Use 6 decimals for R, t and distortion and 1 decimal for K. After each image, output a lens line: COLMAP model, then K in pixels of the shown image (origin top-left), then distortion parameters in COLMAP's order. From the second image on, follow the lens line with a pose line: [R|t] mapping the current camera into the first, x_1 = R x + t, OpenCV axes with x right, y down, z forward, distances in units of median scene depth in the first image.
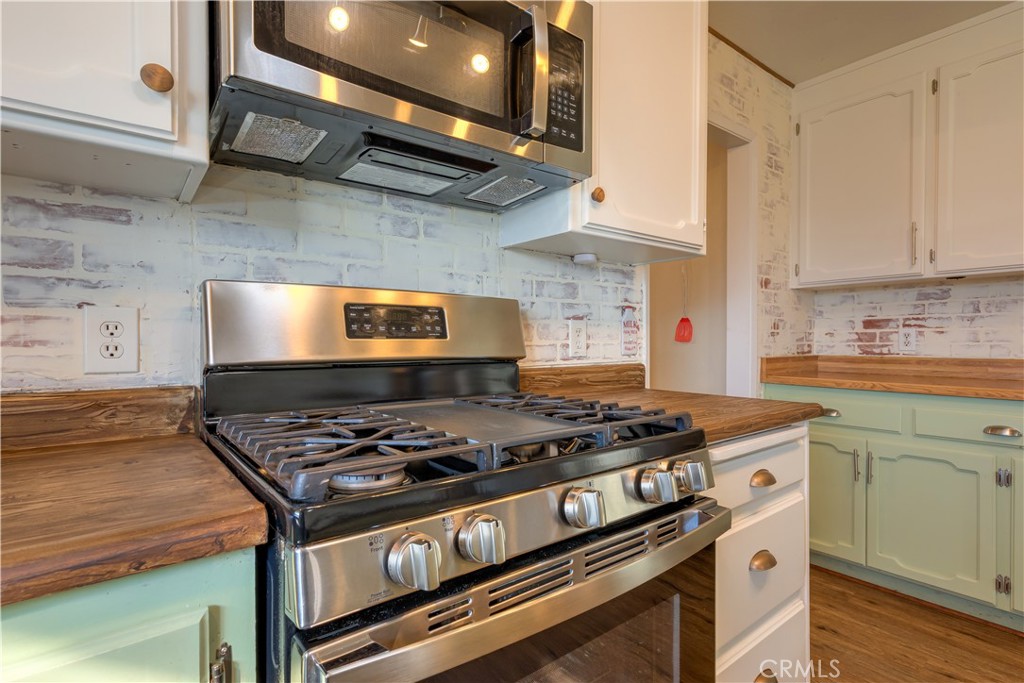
lens RADIAL K [[489.1, 0, 510.6], [0, 489.1, 345.1], [0, 0, 1]] dist [0.004762, 0.000111]
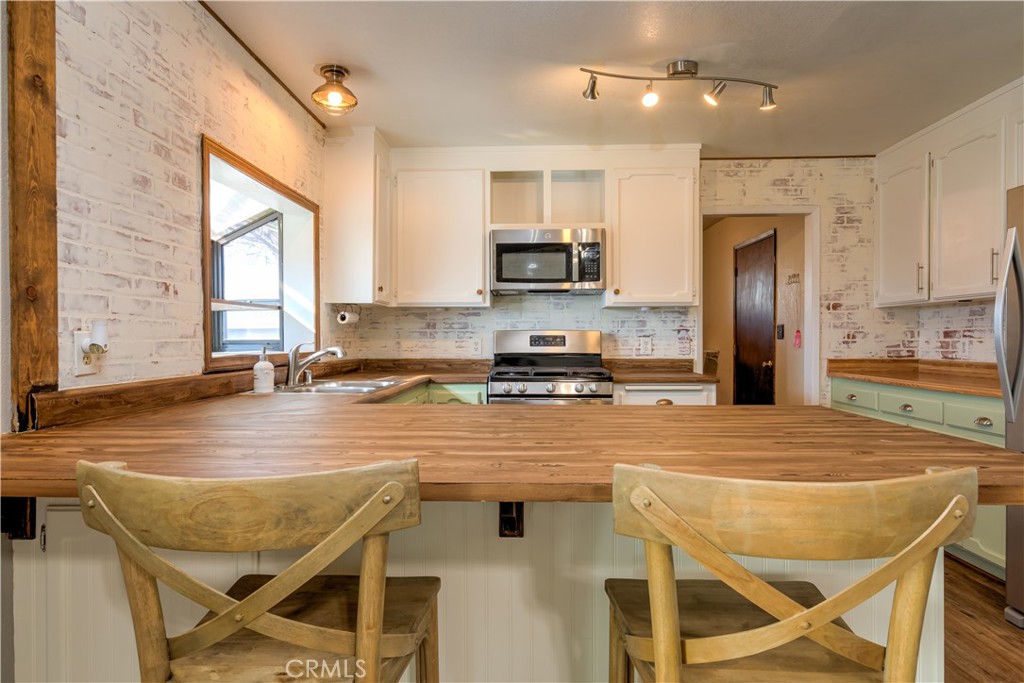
lens RADIAL K [[590.8, 0, 514.2], [0, 590.8, 342.6], [0, 0, 1]] dist [0.011120, 0.000775]
pose [[0.770929, 0.002675, -0.636915, 1.250304], [-0.006783, 0.999969, -0.004011, -0.013168], [0.636885, 0.007412, 0.770923, -1.260072]]
